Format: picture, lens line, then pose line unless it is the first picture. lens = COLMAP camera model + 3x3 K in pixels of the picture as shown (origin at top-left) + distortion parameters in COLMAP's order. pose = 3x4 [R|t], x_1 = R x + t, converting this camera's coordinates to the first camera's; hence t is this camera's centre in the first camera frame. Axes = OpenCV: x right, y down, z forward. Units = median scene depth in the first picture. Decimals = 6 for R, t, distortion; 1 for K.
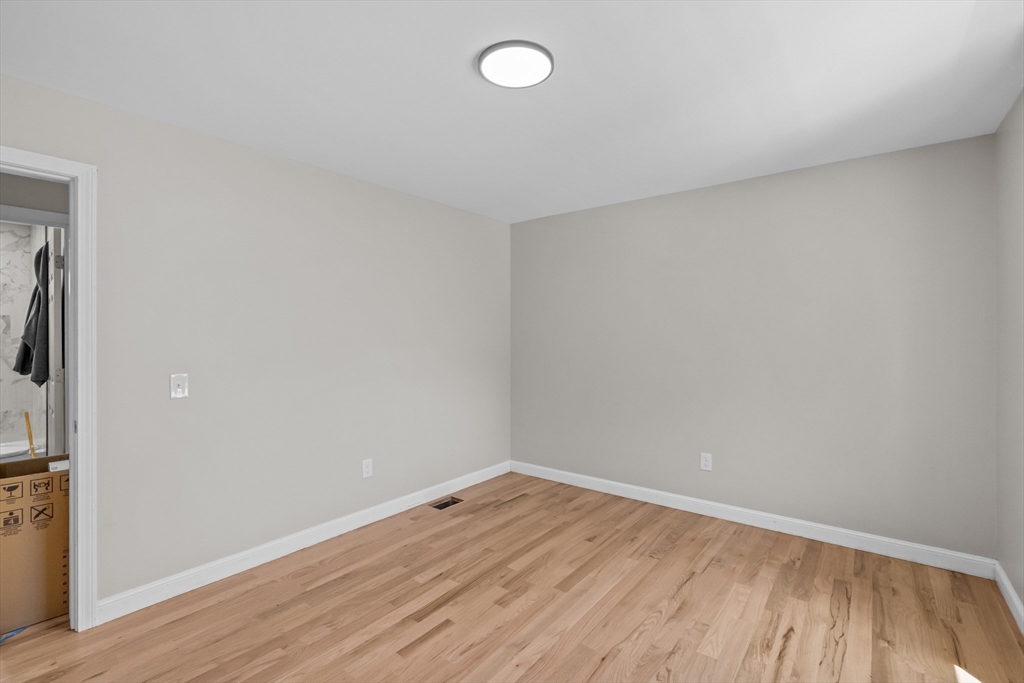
lens RADIAL K [[464.1, 0, 514.1], [0, 464.1, 335.9], [0, 0, 1]] dist [-0.005355, 0.002317]
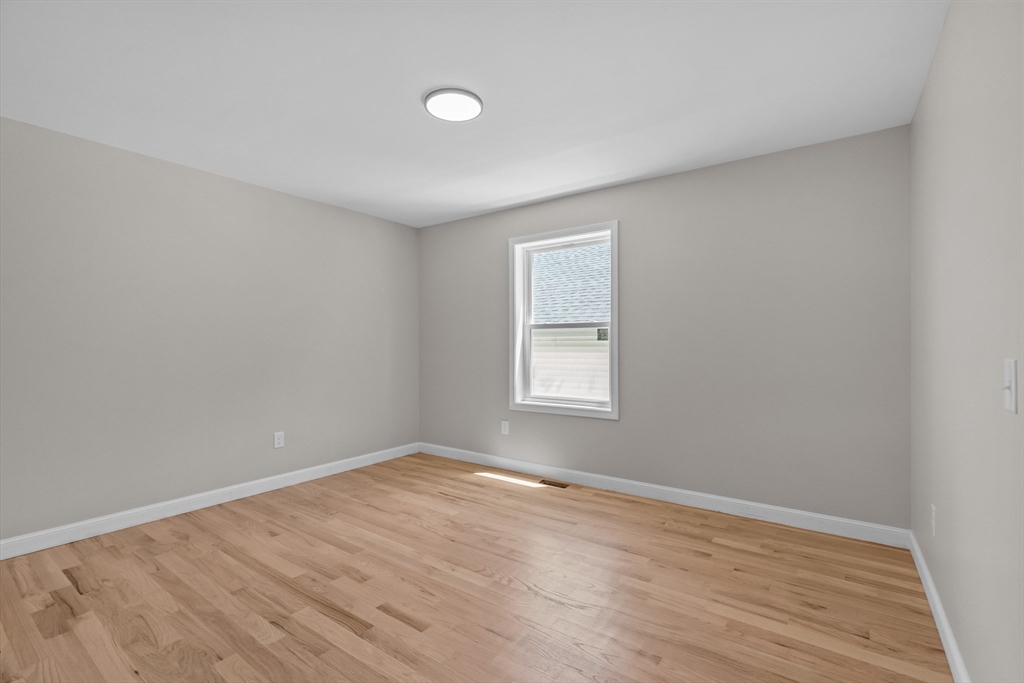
lens RADIAL K [[464.1, 0, 508.3], [0, 464.1, 346.7], [0, 0, 1]] dist [-0.005355, 0.002317]
pose [[-0.026852, -0.005101, 0.999626, -0.883329], [0.006532, 0.999965, 0.005278, 0.059412], [-0.999618, 0.006672, -0.026818, 0.606094]]
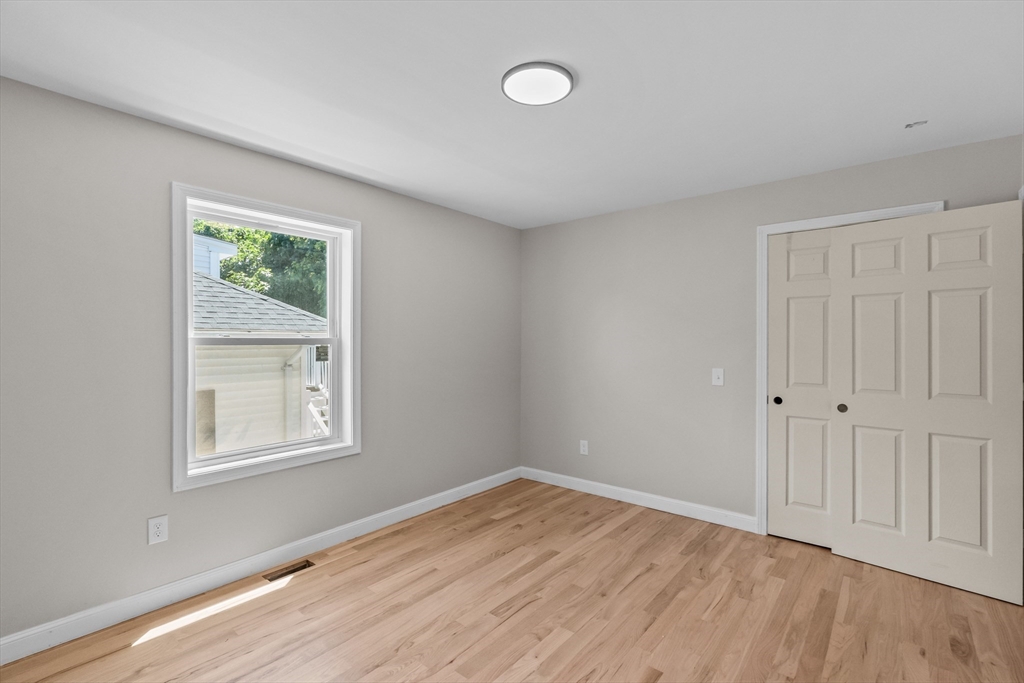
lens RADIAL K [[464.1, 0, 516.5], [0, 464.1, 355.1], [0, 0, 1]] dist [-0.005355, 0.002317]
pose [[-0.999223, 0.016042, 0.036001, 0.010327], [0.016914, 0.999568, 0.024045, 0.016310], [-0.035599, 0.024635, -0.999062, 1.386154]]
